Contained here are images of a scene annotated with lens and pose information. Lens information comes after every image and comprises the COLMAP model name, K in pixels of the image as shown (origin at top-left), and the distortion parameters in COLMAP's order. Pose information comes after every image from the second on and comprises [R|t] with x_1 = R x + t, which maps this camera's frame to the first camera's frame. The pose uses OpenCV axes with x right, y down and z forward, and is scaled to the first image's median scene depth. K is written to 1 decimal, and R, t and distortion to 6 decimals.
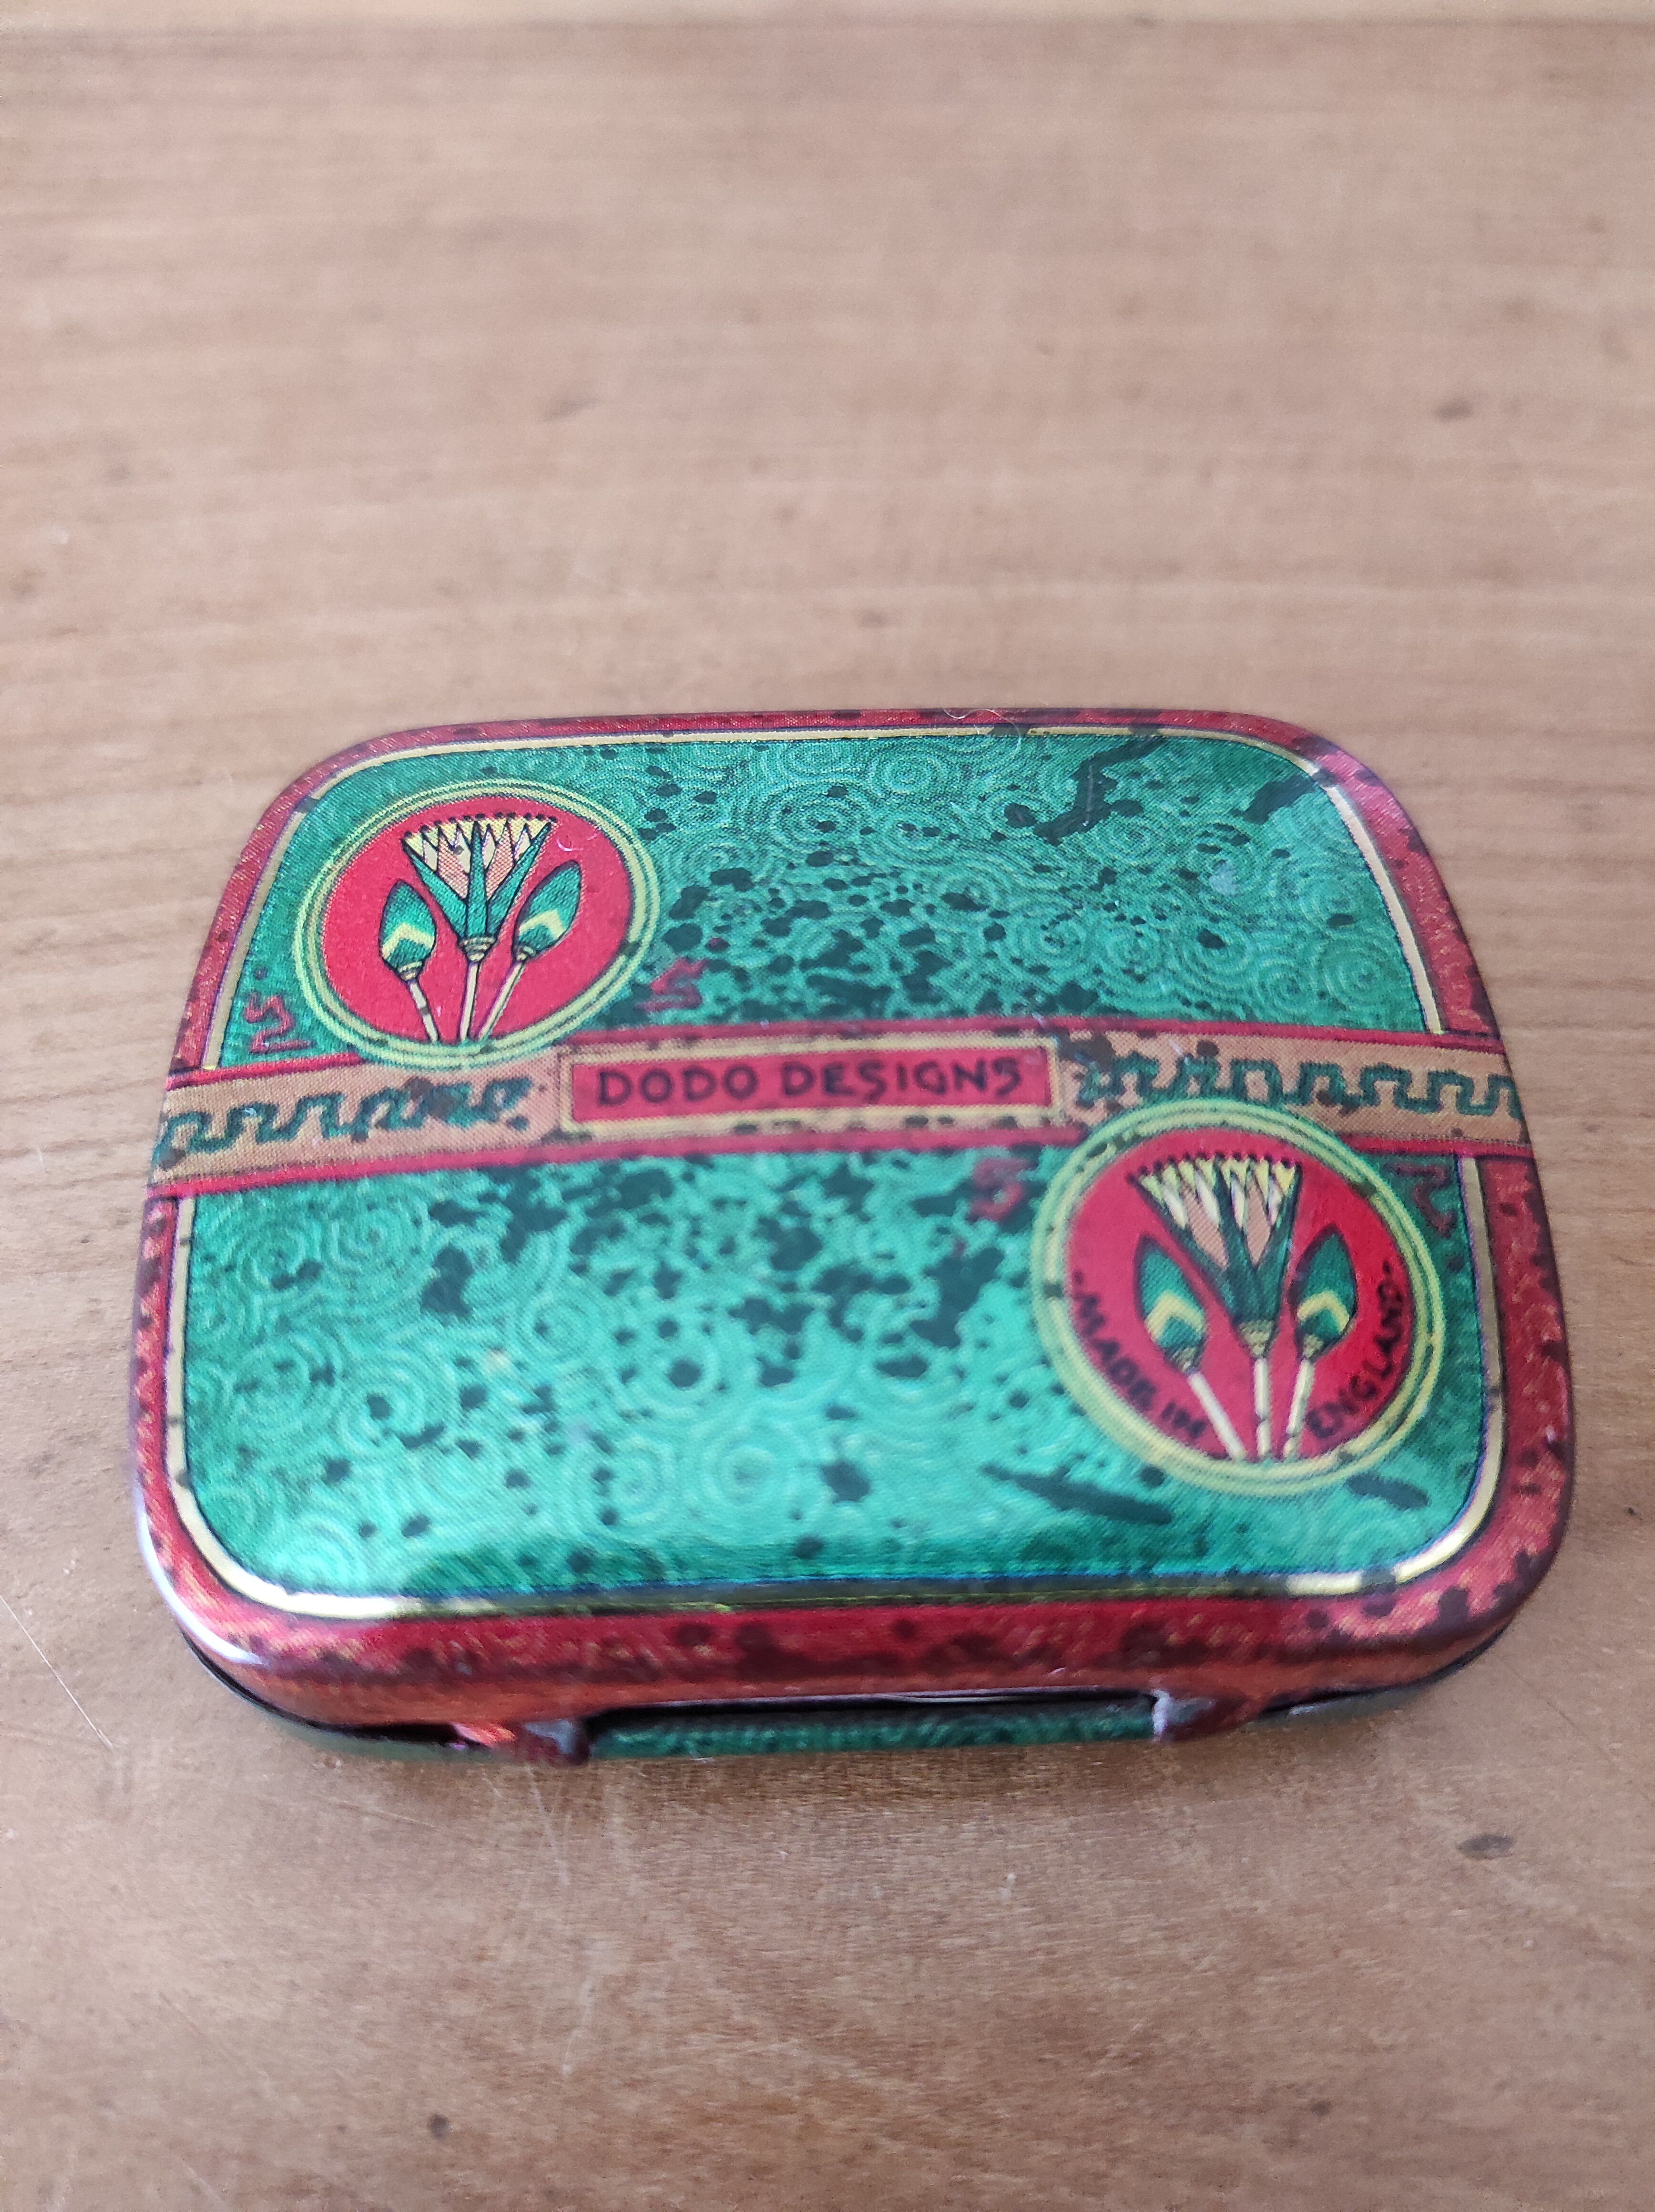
lens RADIAL K [[1798.1, 0, 827.5], [0, 1798.1, 1106.0], [0, 0, 1]] dist [-0.039773, -0.013861]
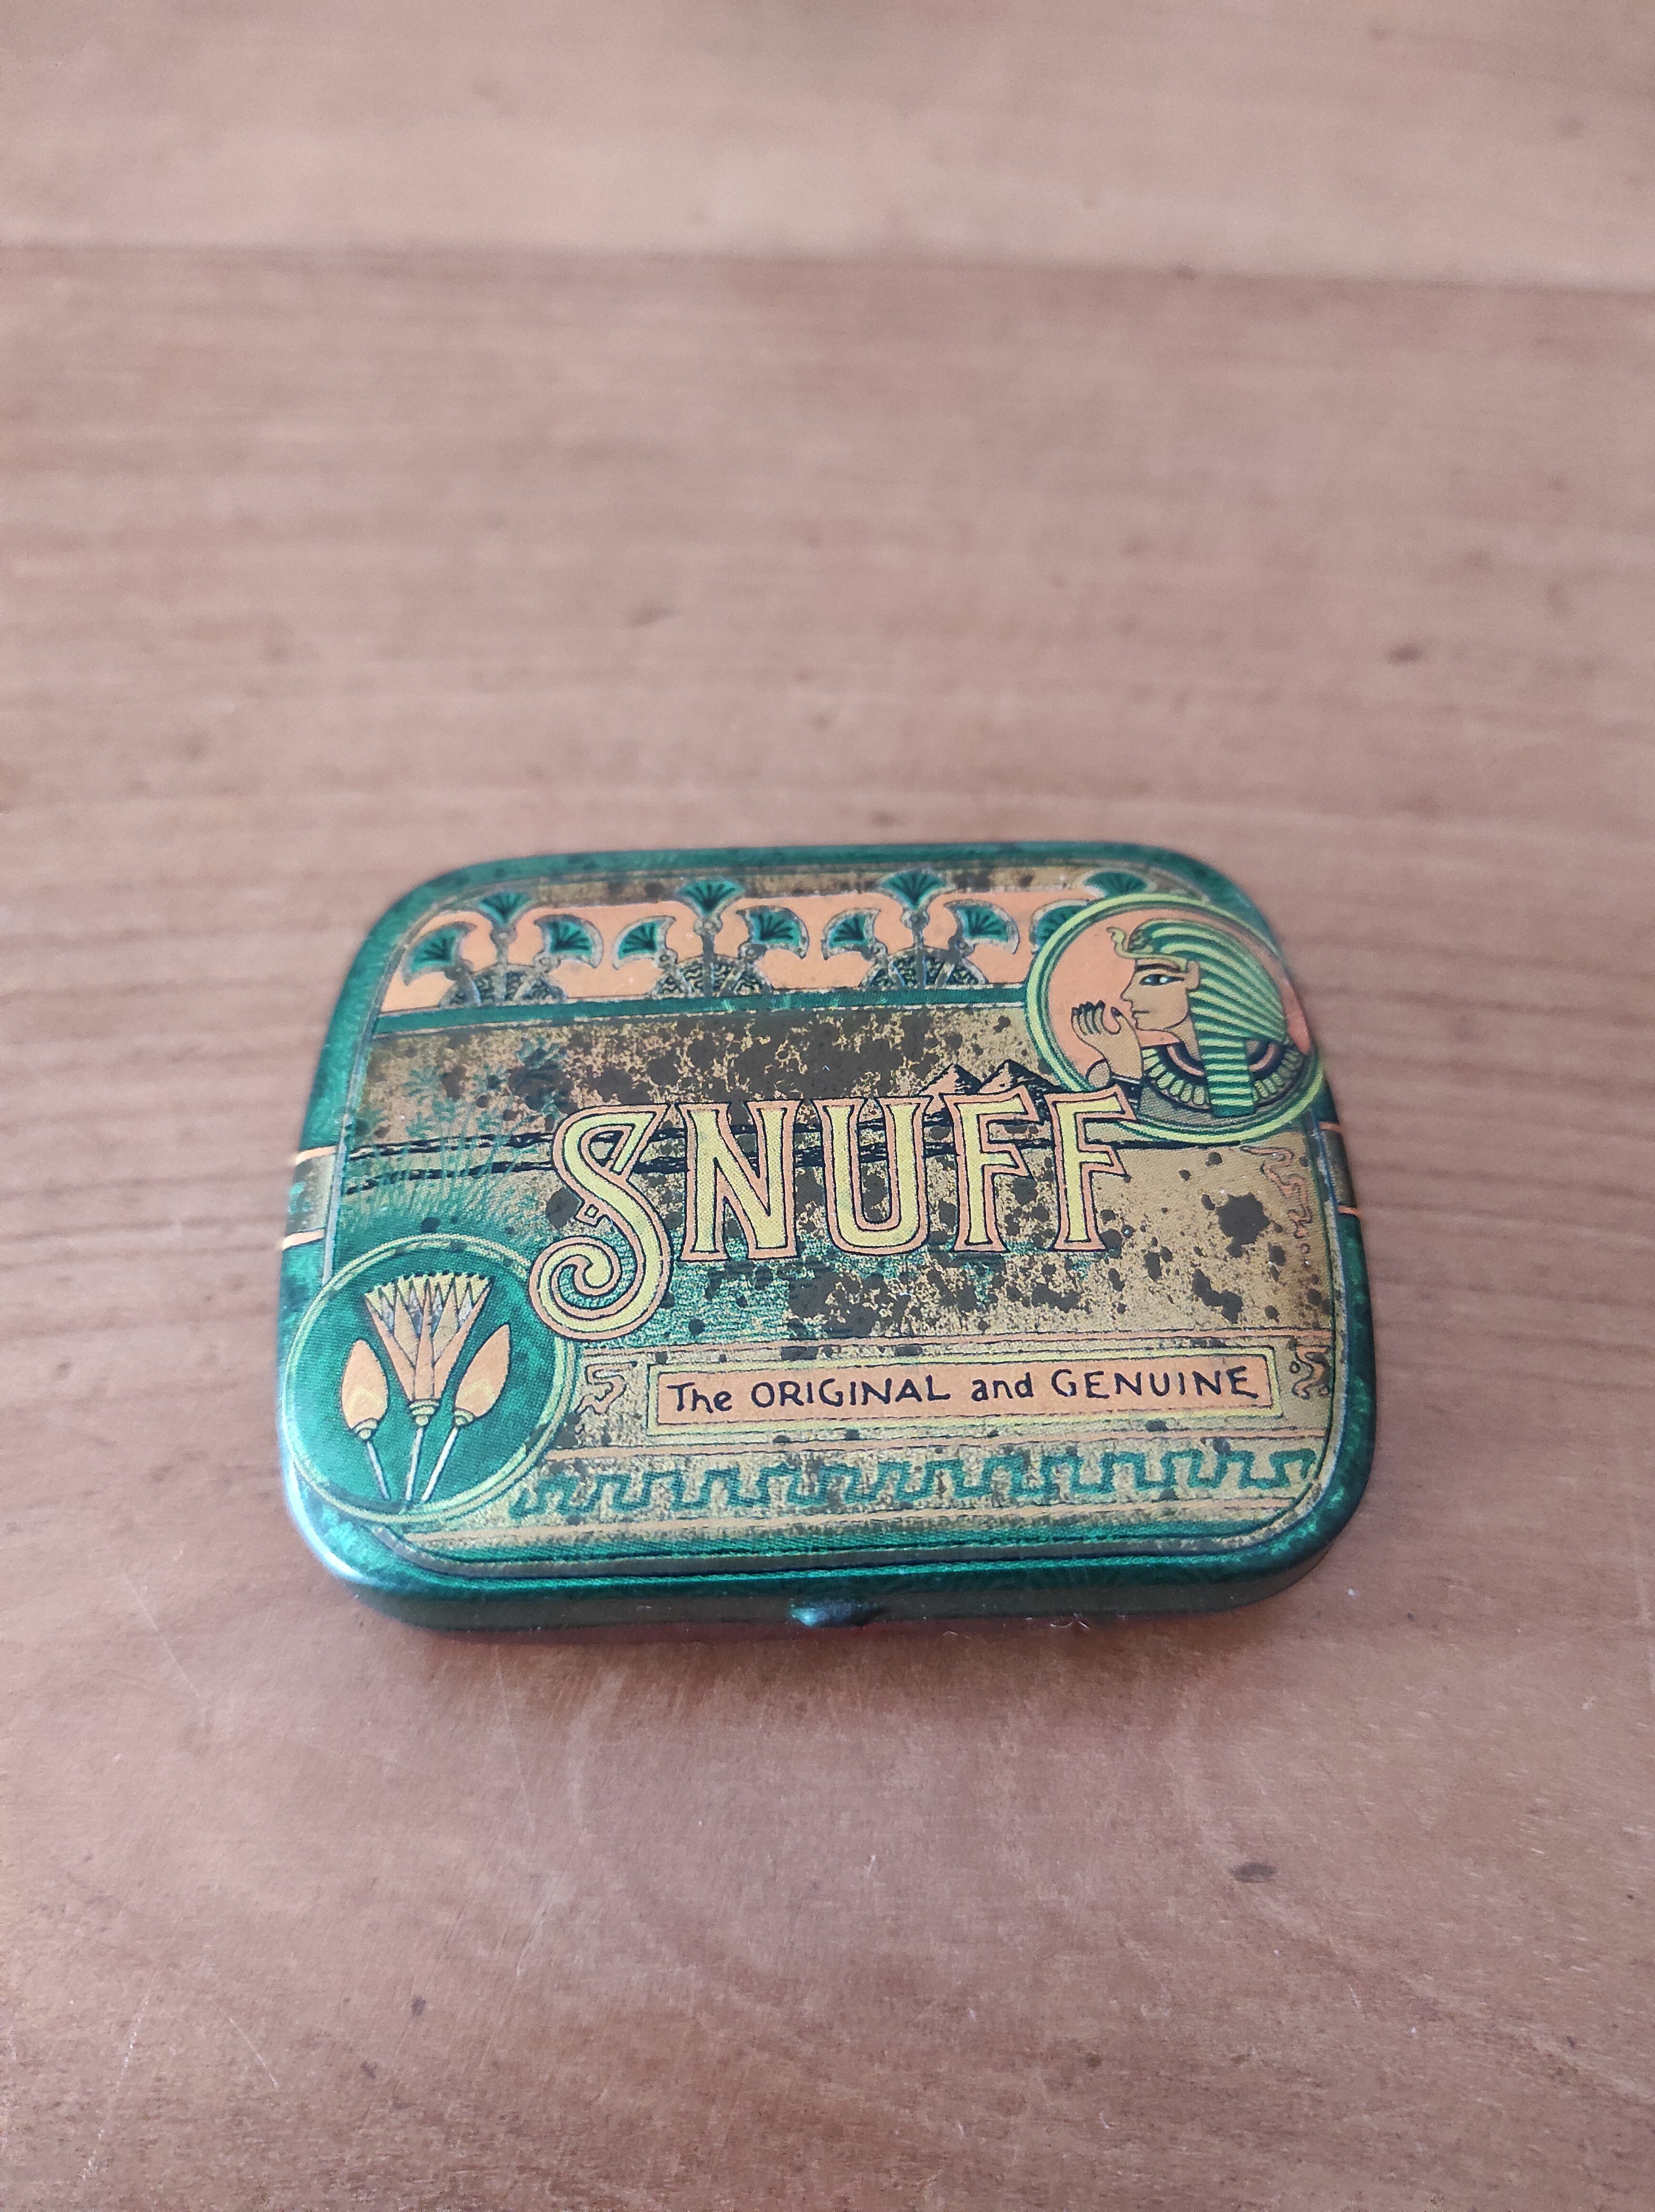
lens RADIAL K [[1787.9, 0, 827.5], [0, 1787.9, 1106.0], [0, 0, 1]] dist [-0.005580, -0.053257]
pose [[0.995715, 0.068026, -0.062636, 0.116186], [-0.068992, 0.997527, -0.013403, -0.092139], [0.061569, 0.017667, 0.997946, -0.303010]]
